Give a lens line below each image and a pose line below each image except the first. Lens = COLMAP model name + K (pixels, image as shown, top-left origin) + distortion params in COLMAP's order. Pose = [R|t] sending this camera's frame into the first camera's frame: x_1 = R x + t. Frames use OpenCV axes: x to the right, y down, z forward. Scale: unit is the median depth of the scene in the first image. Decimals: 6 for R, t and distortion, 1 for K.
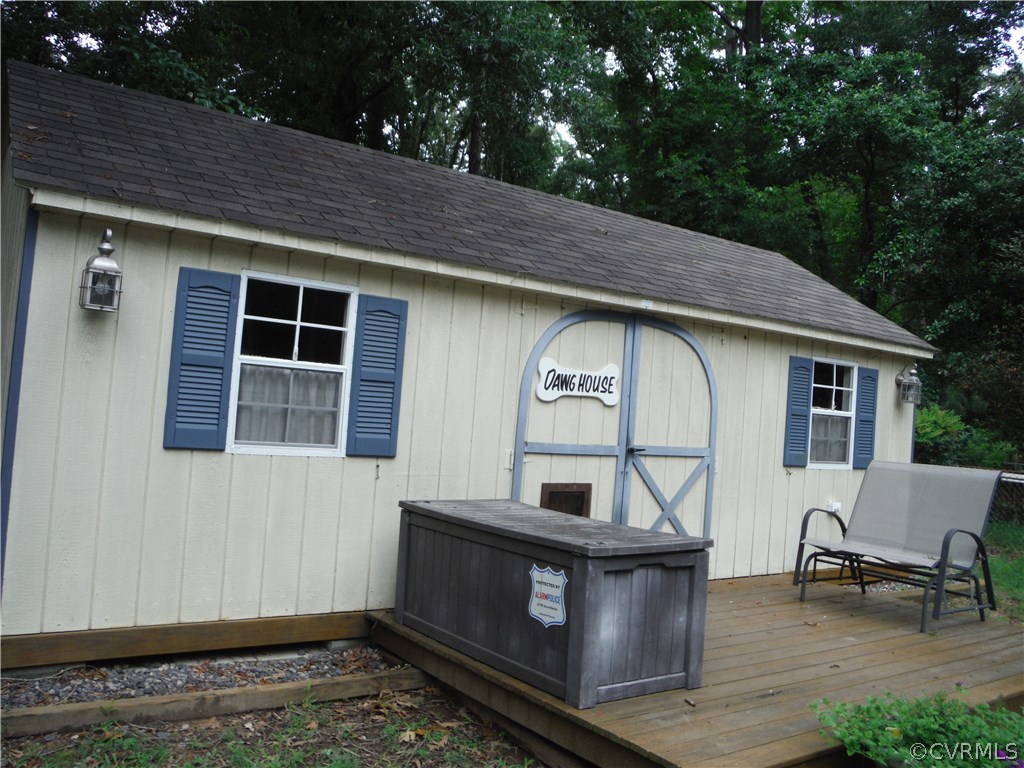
lens RADIAL K [[867.7, 0, 507.9], [0, 867.7, 371.6], [0, 0, 1]] dist [-0.078861, 0.041543]
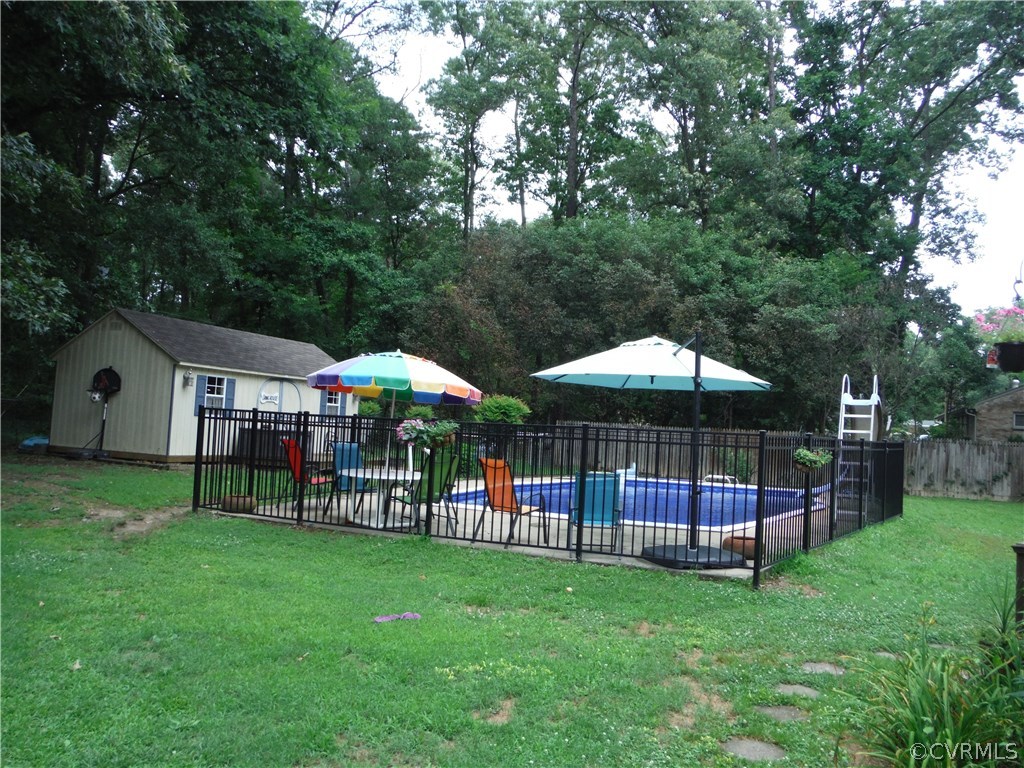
lens RADIAL K [[867.7, 0, 507.9], [0, 867.7, 371.6], [0, 0, 1]] dist [-0.078861, 0.041543]
pose [[0.838036, 0.009915, 0.545525, -1.085794], [-0.021002, 0.999680, 0.014094, -0.174965], [-0.545211, -0.023268, 0.837976, -2.668821]]
